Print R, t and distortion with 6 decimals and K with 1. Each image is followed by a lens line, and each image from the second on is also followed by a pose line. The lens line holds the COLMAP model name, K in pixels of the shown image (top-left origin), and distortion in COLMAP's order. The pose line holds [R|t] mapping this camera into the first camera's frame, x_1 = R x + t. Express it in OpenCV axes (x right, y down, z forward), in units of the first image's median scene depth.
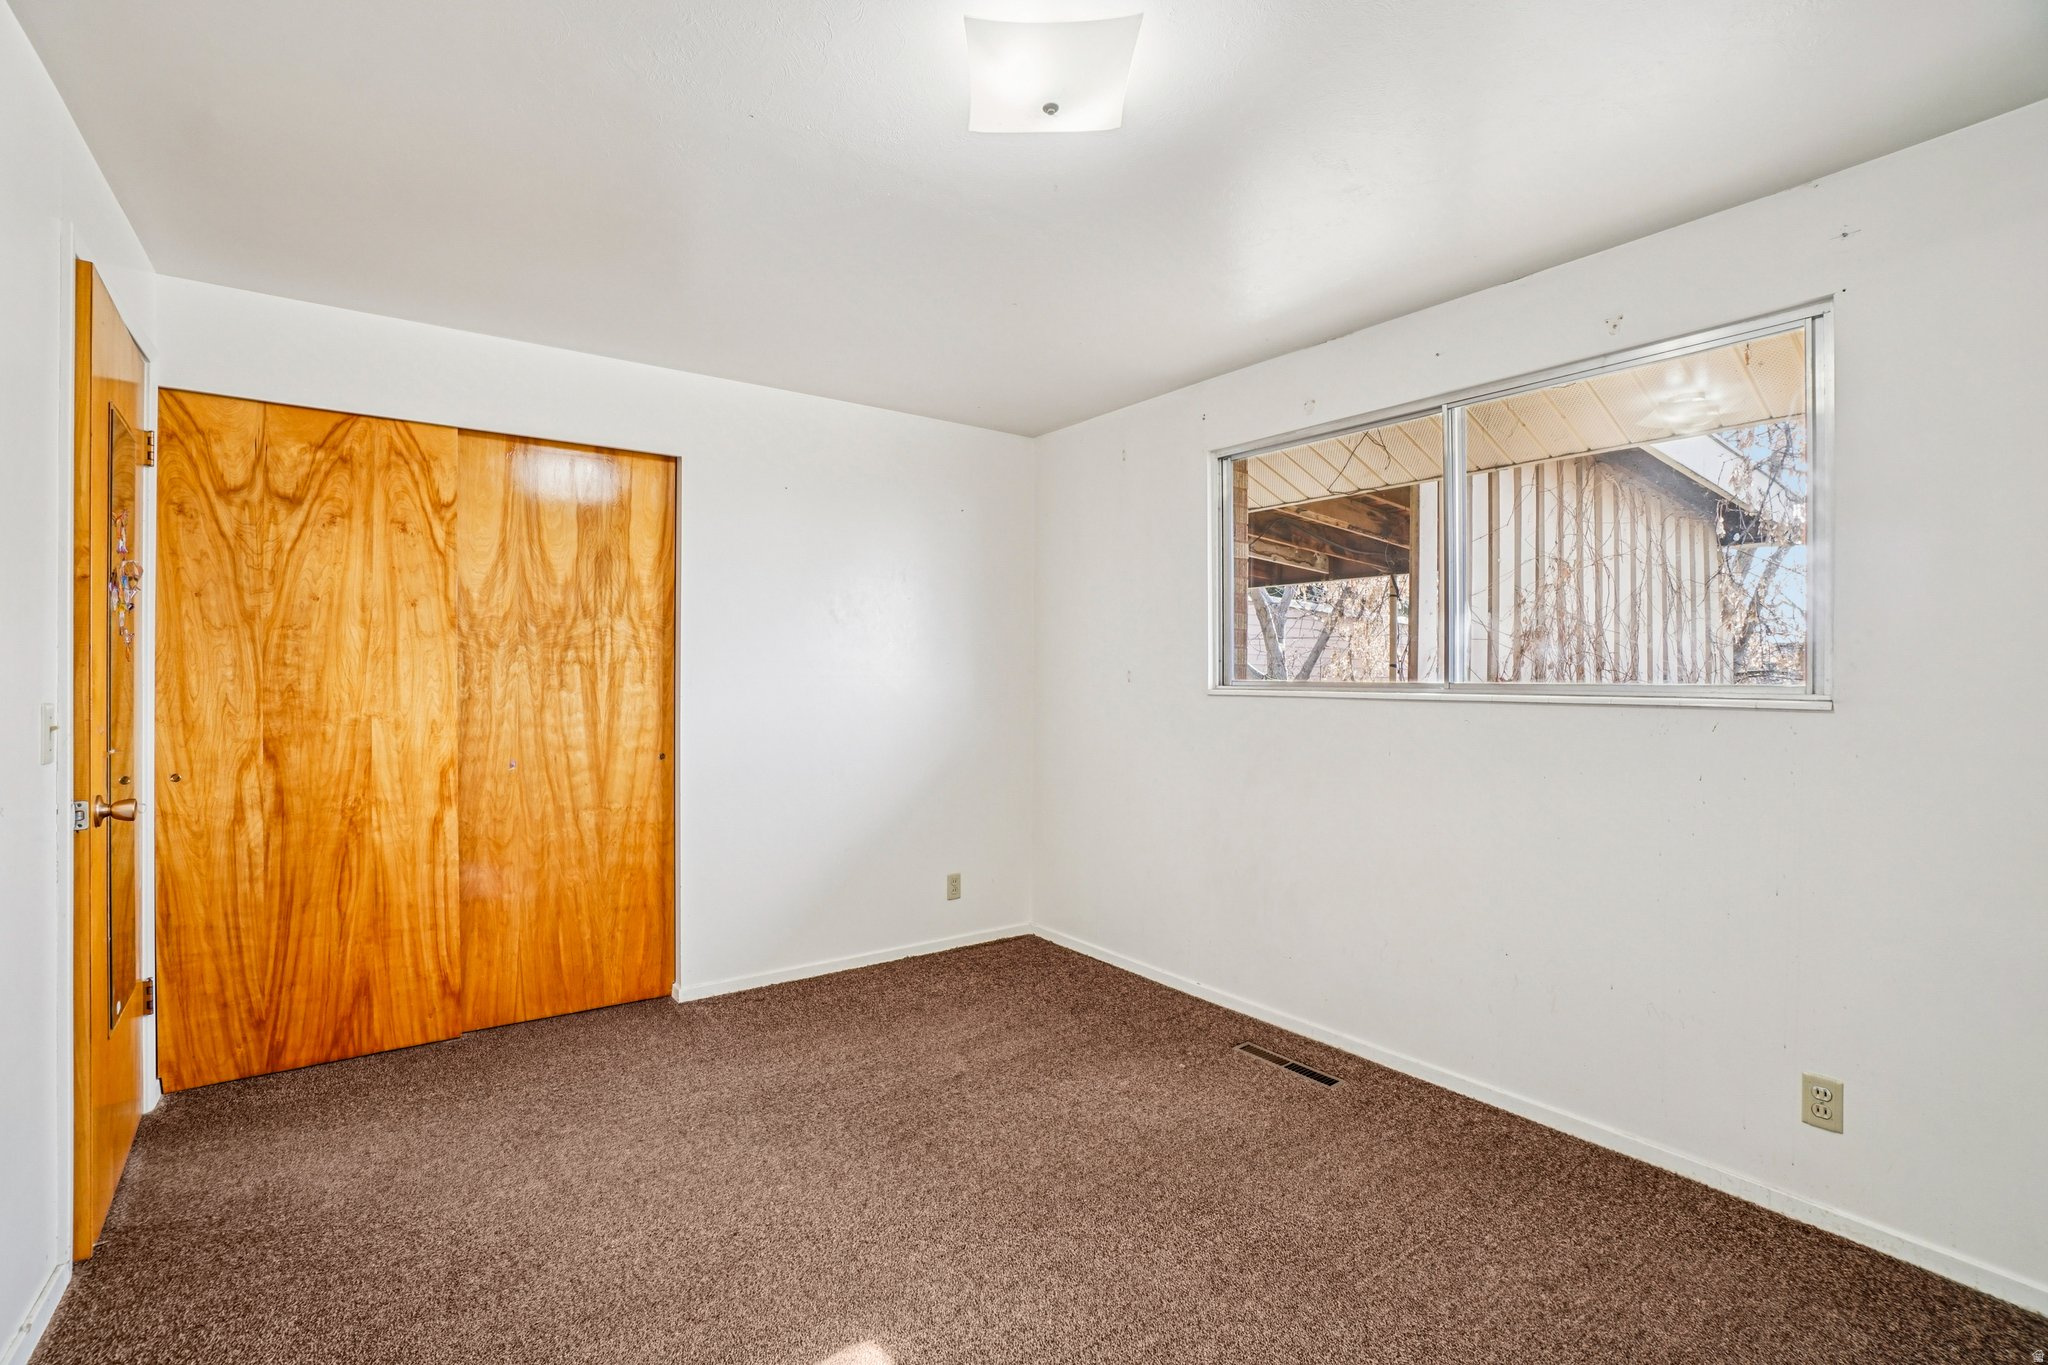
lens RADIAL K [[922.6, 0, 1028.0], [0, 922.6, 676.7], [0, 0, 1]] dist [-0.012864, 0.001166]
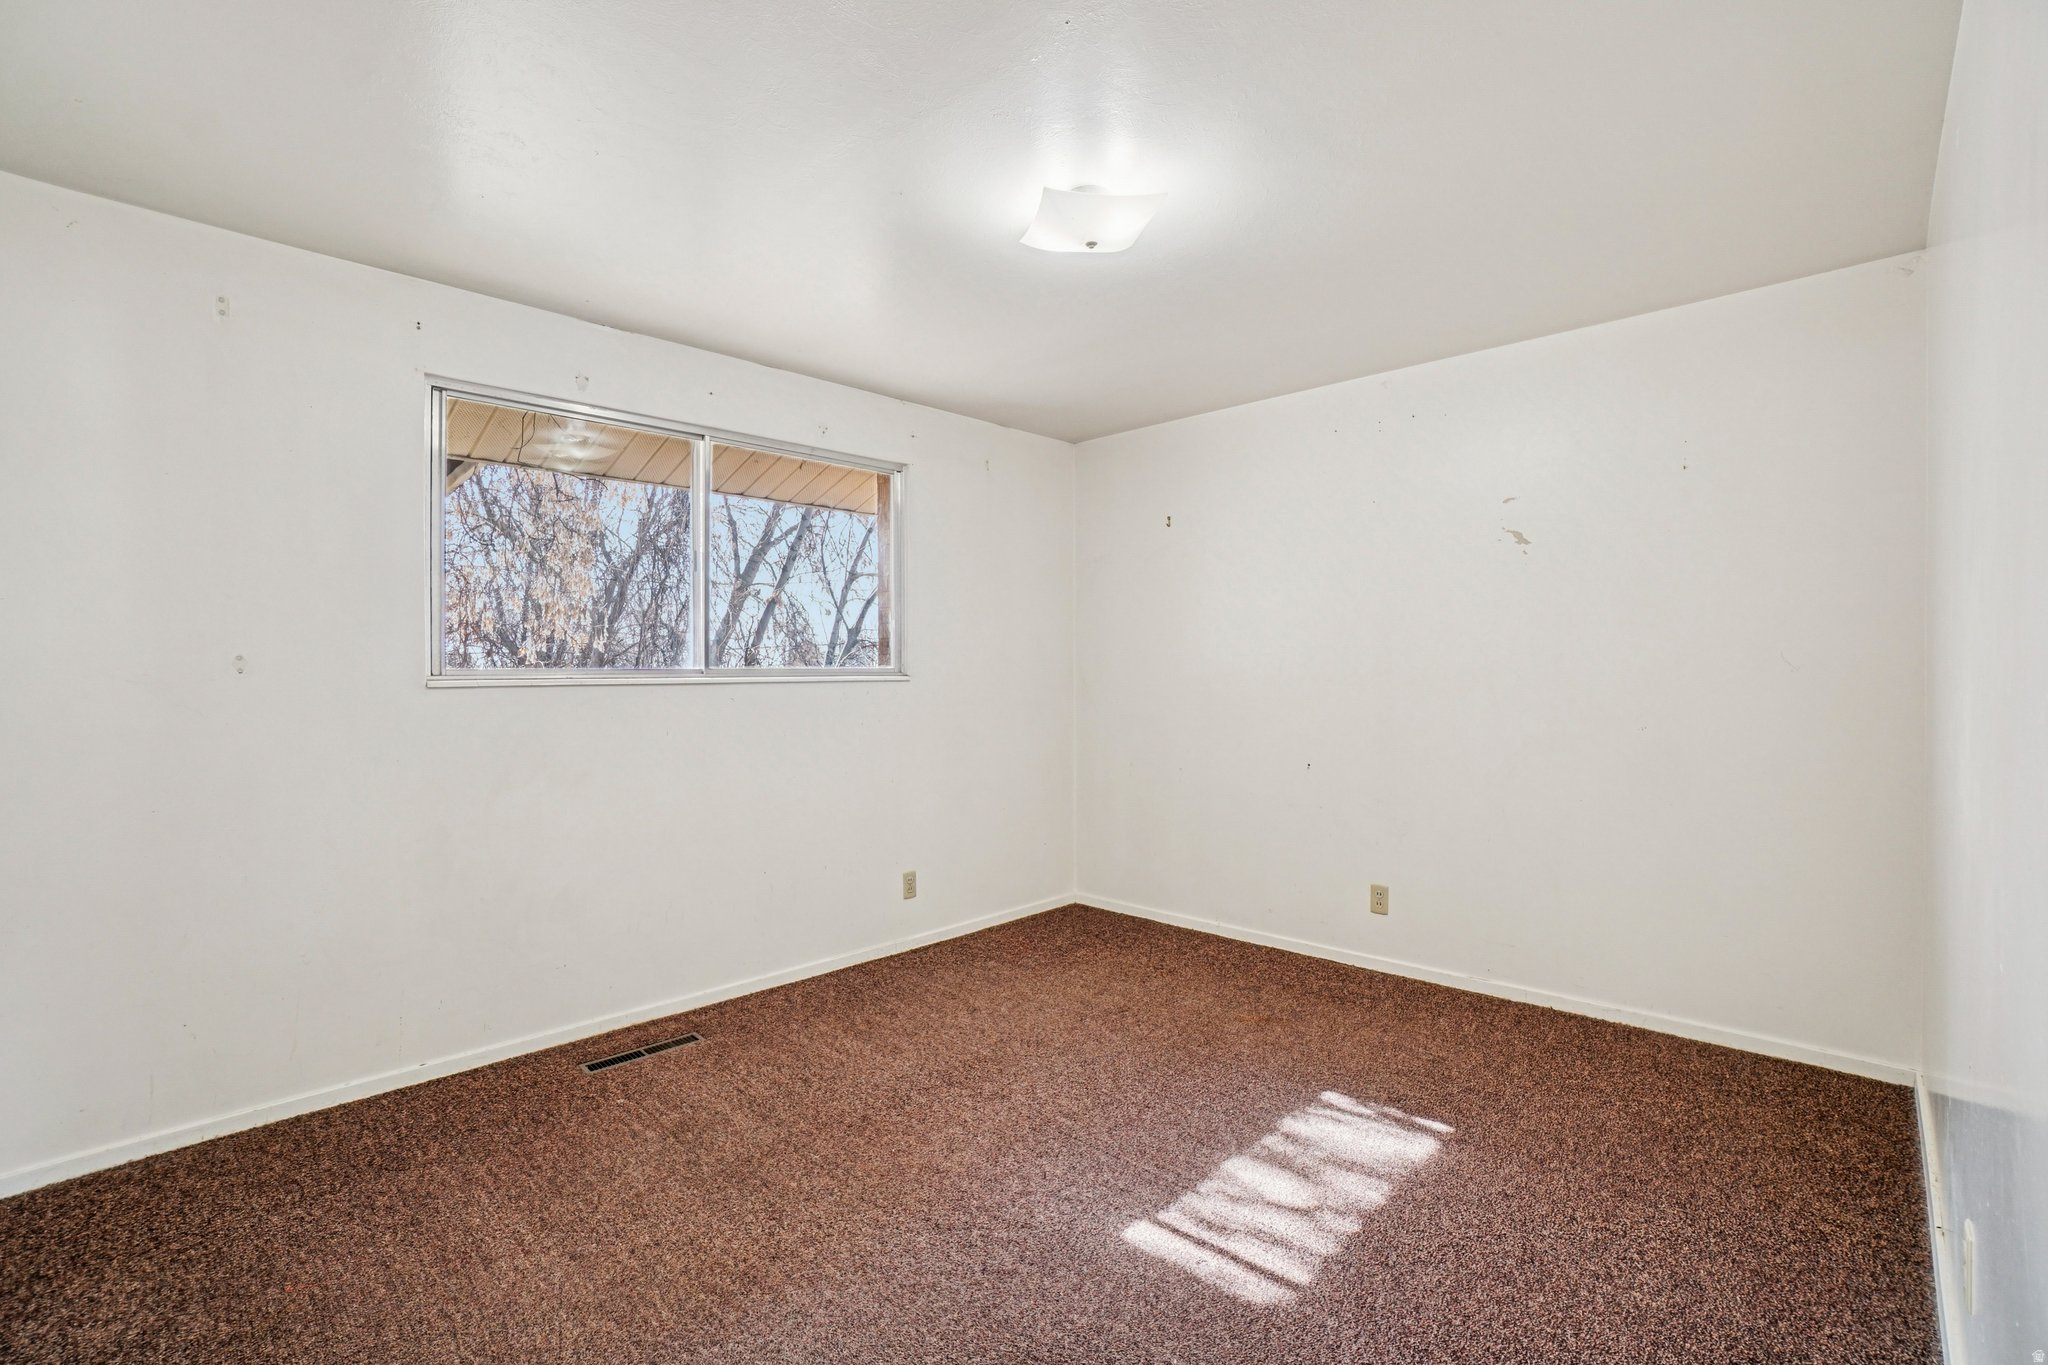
lens RADIAL K [[922.6, 0, 1027.8], [0, 922.6, 682.2], [0, 0, 1]] dist [-0.012864, 0.001166]
pose [[-0.175952, -0.007700, 0.984369, -0.734275], [-0.002865, 0.999969, 0.007309, 0.023464], [-0.984395, -0.001534, -0.175968, 0.769257]]
